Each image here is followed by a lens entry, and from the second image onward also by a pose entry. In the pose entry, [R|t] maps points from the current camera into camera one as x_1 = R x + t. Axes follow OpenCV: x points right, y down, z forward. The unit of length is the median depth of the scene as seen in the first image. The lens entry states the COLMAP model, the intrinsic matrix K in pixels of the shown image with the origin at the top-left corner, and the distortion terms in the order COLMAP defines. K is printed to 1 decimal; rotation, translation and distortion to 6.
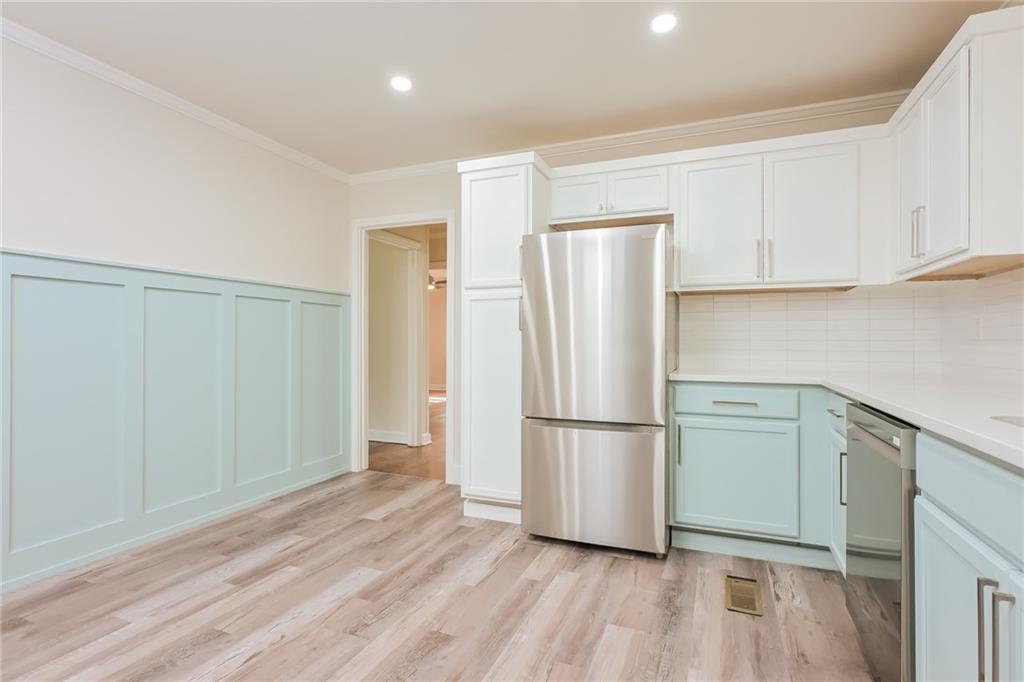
lens RADIAL K [[507.7, 0, 511.6], [0, 507.7, 336.9], [0, 0, 1]] dist [-0.000341, -0.000328]
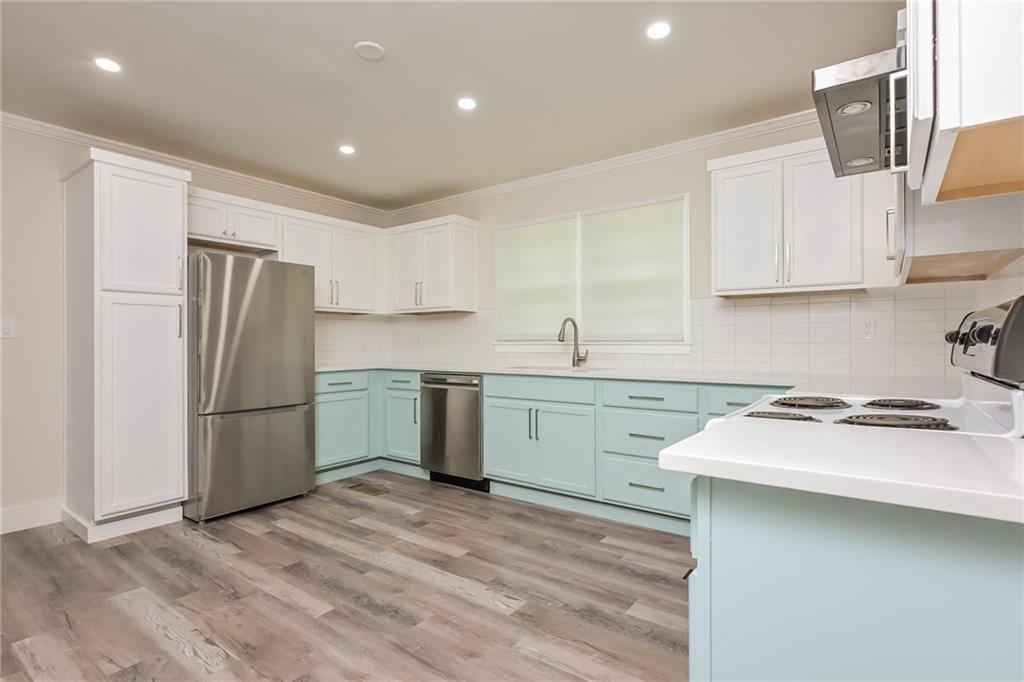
lens RADIAL K [[507.7, 0, 510.9], [0, 507.7, 341.4], [0, 0, 1]] dist [-0.000341, -0.000328]
pose [[0.245677, -0.000483, 0.969352, -1.029882], [-0.000593, 1.000000, 0.000648, -0.004952], [-0.969351, -0.000734, 0.245677, 0.086944]]
